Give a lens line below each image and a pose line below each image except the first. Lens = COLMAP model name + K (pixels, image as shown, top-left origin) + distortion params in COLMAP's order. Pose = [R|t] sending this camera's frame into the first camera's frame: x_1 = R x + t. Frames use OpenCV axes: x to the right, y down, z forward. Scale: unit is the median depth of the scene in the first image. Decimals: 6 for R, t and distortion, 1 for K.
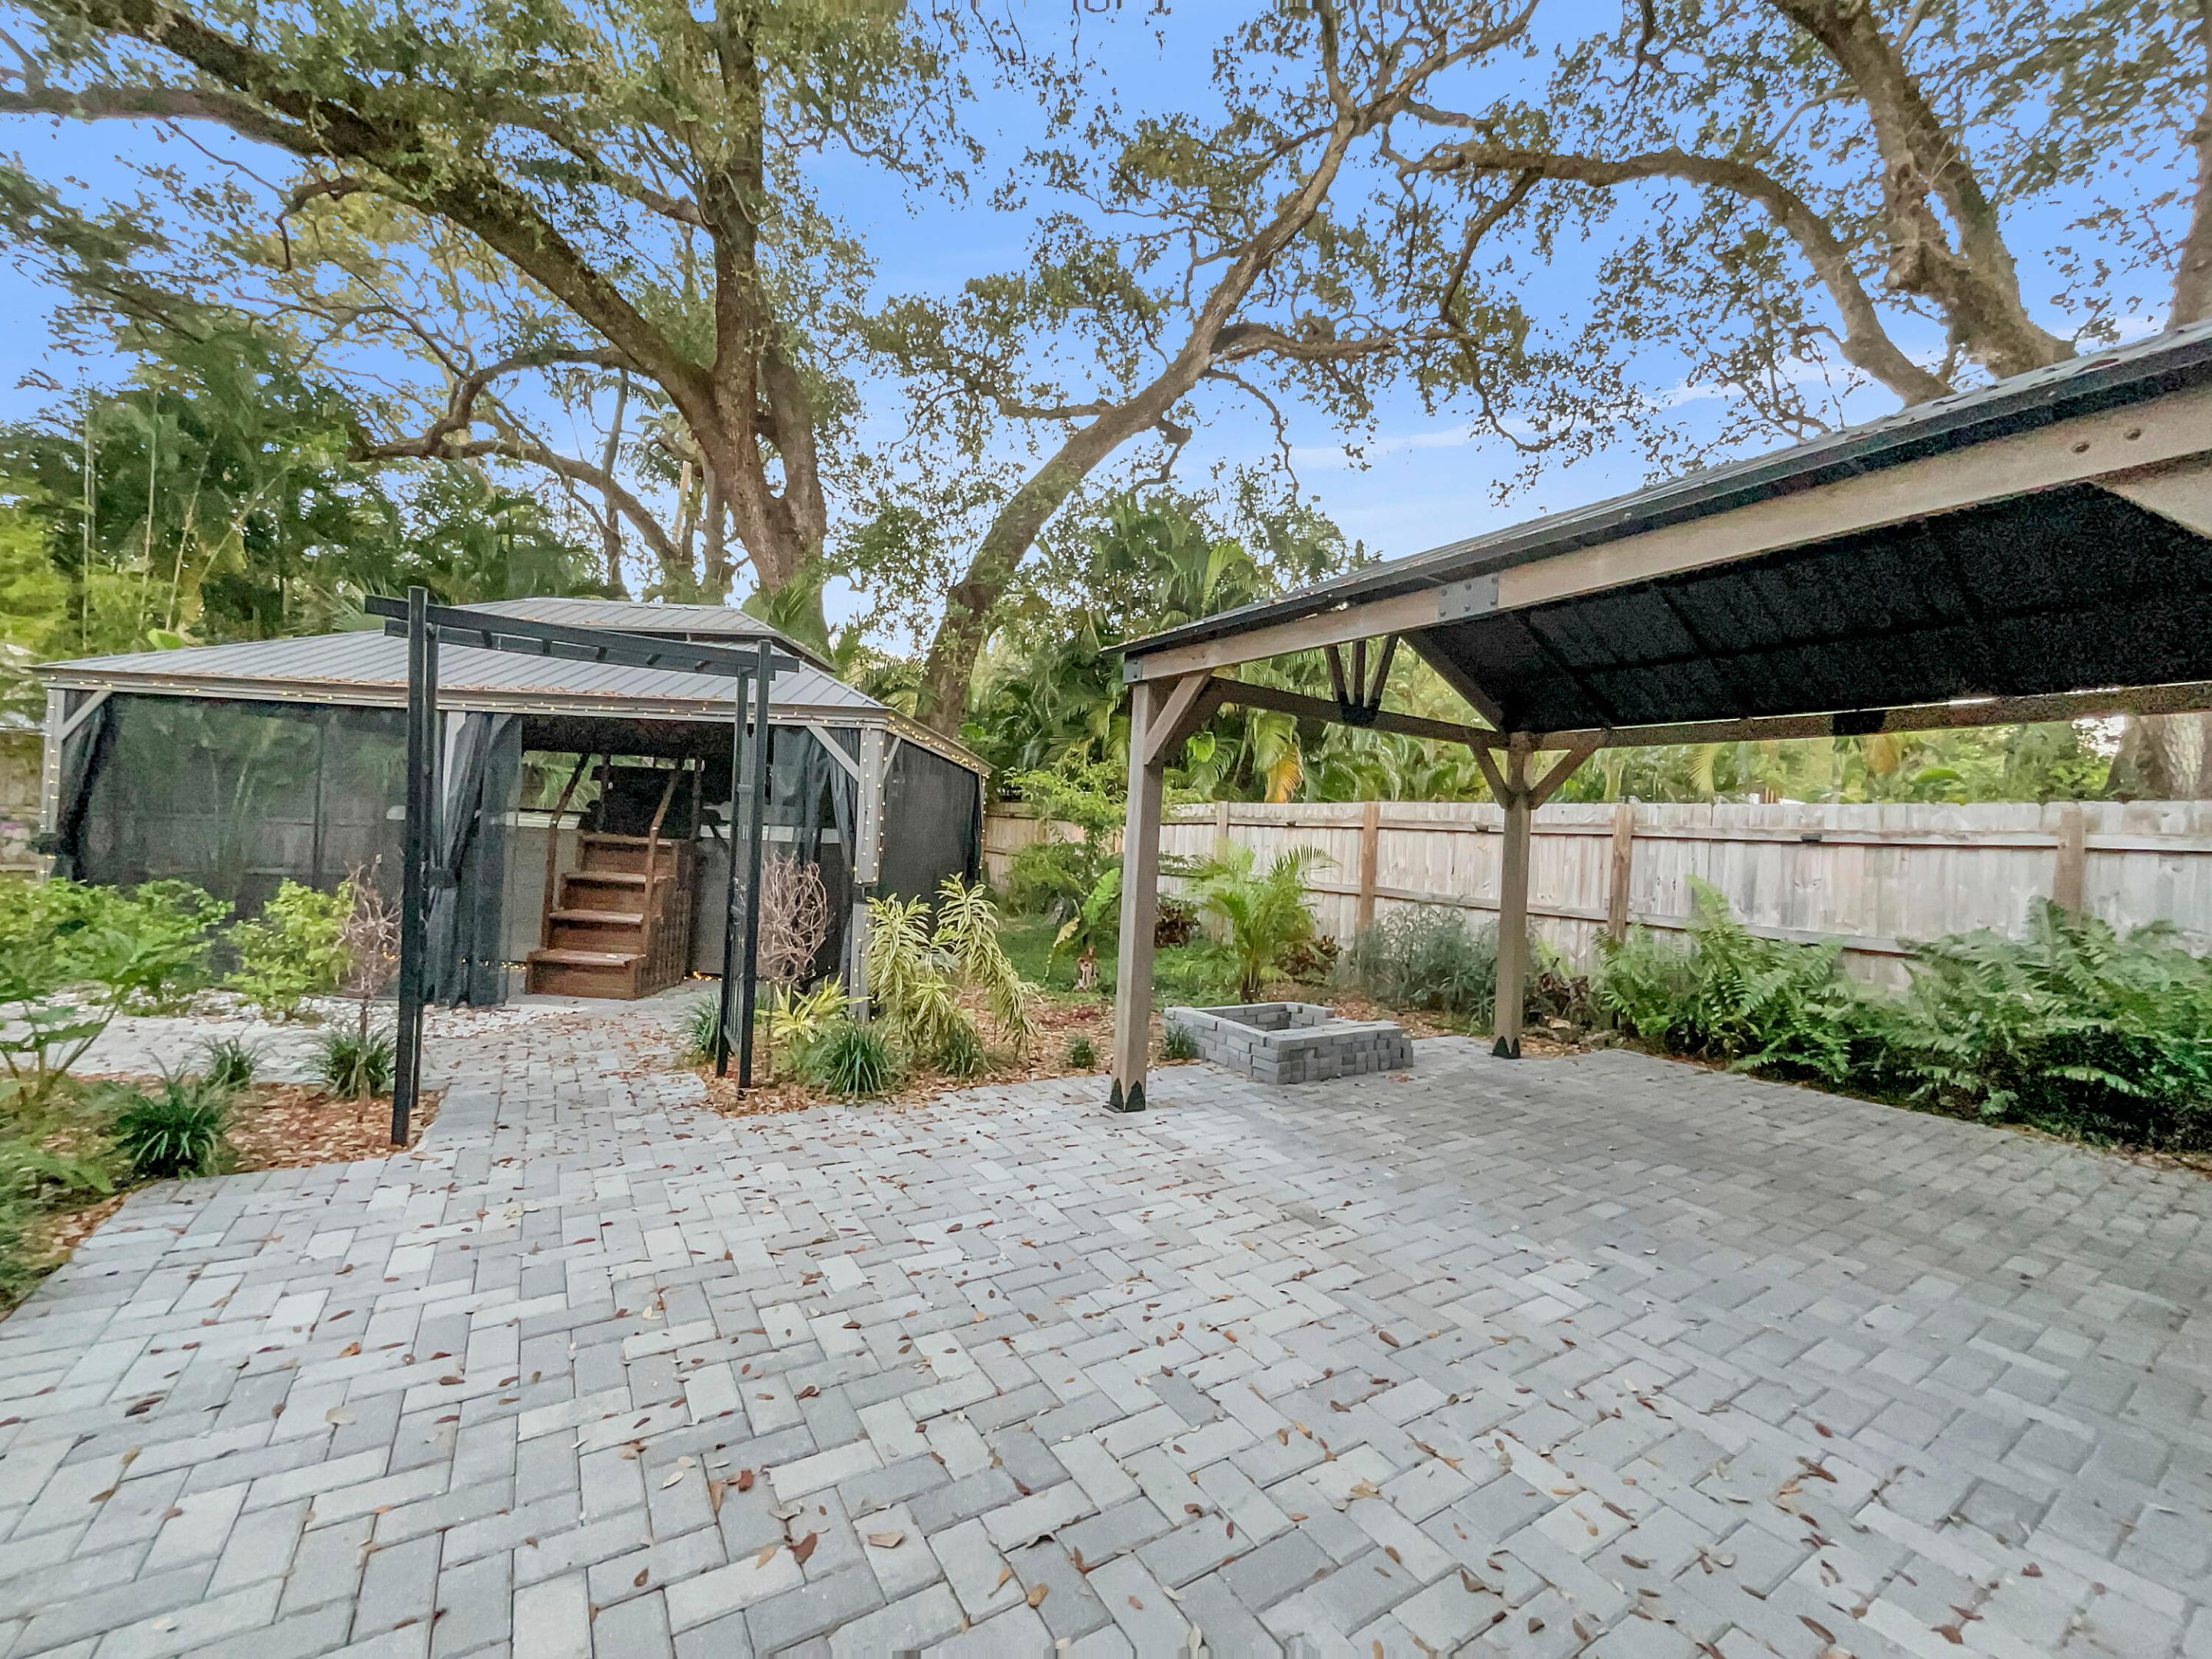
lens RADIAL K [[887.3, 0, 1073.6], [0, 887.3, 840.5], [0, 0, 1]] dist [-0.000664, -0.000009]
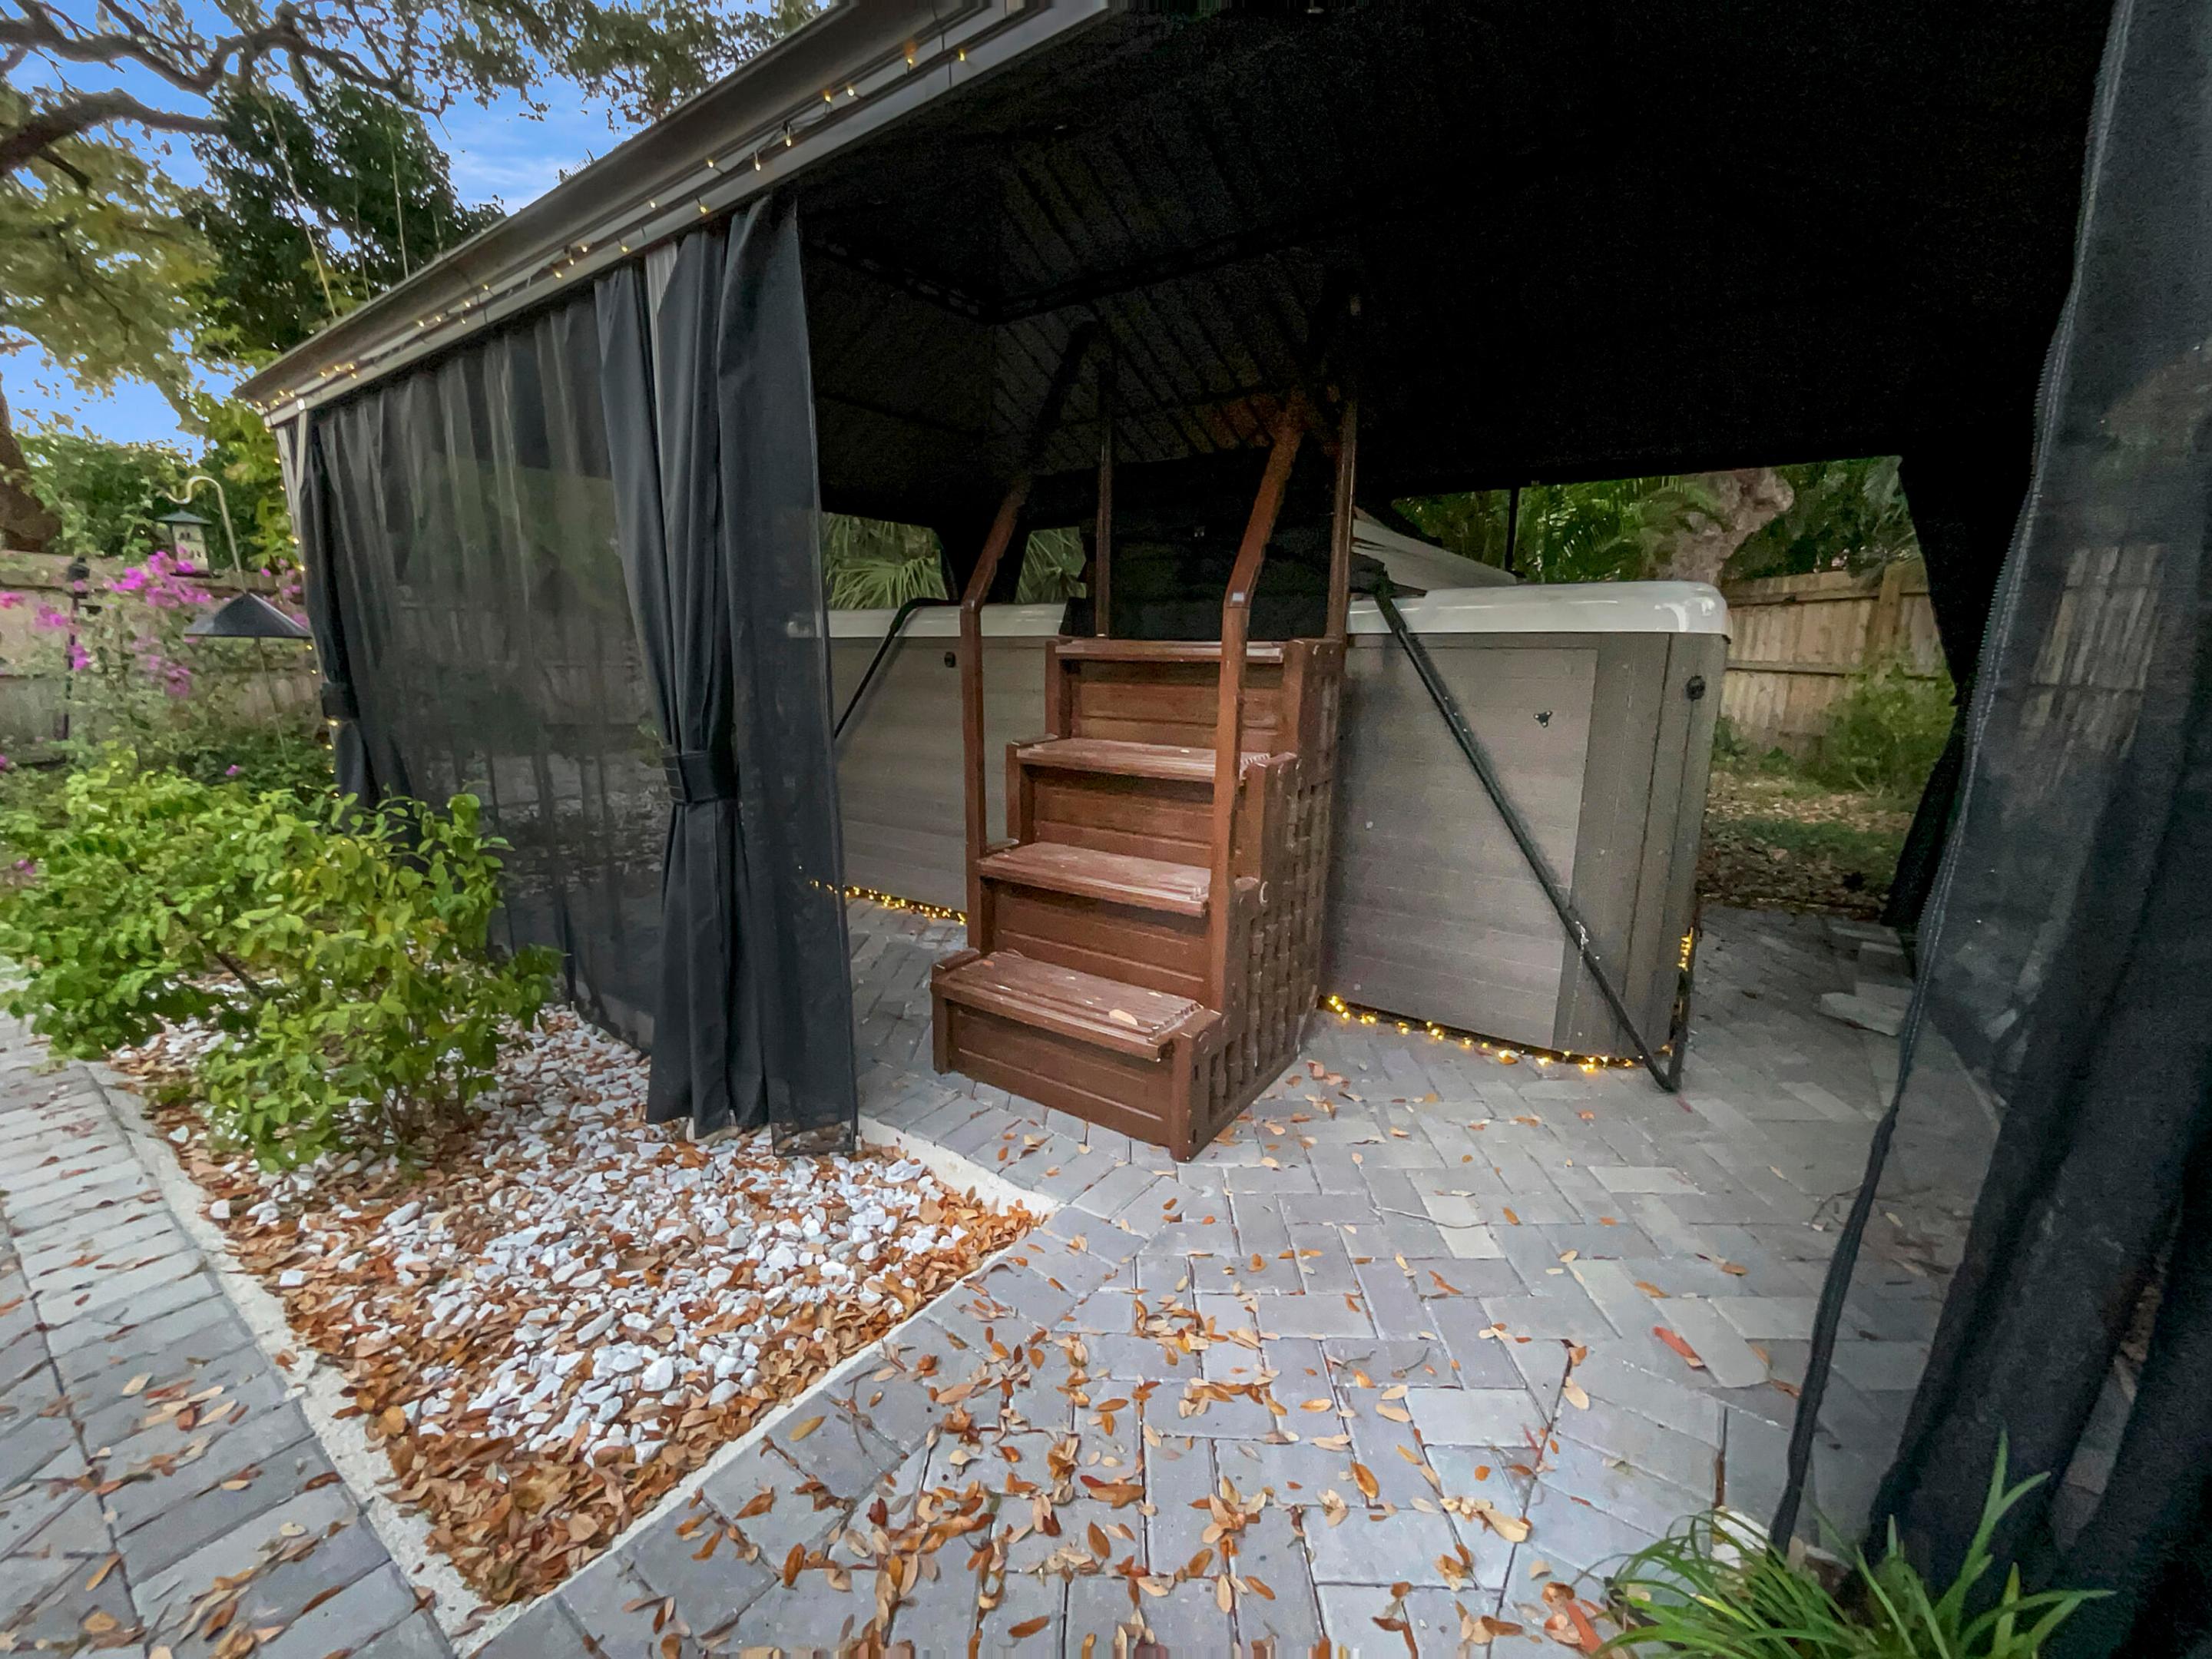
lens RADIAL K [[887.3, 0, 1073.6], [0, 887.3, 840.5], [0, 0, 1]] dist [-0.000664, -0.000009]
pose [[0.835592, 0.063761, -0.545637, -0.350014], [0.041052, 0.983217, 0.177762, 0.010203], [0.547814, -0.170936, 0.818951, 0.708163]]
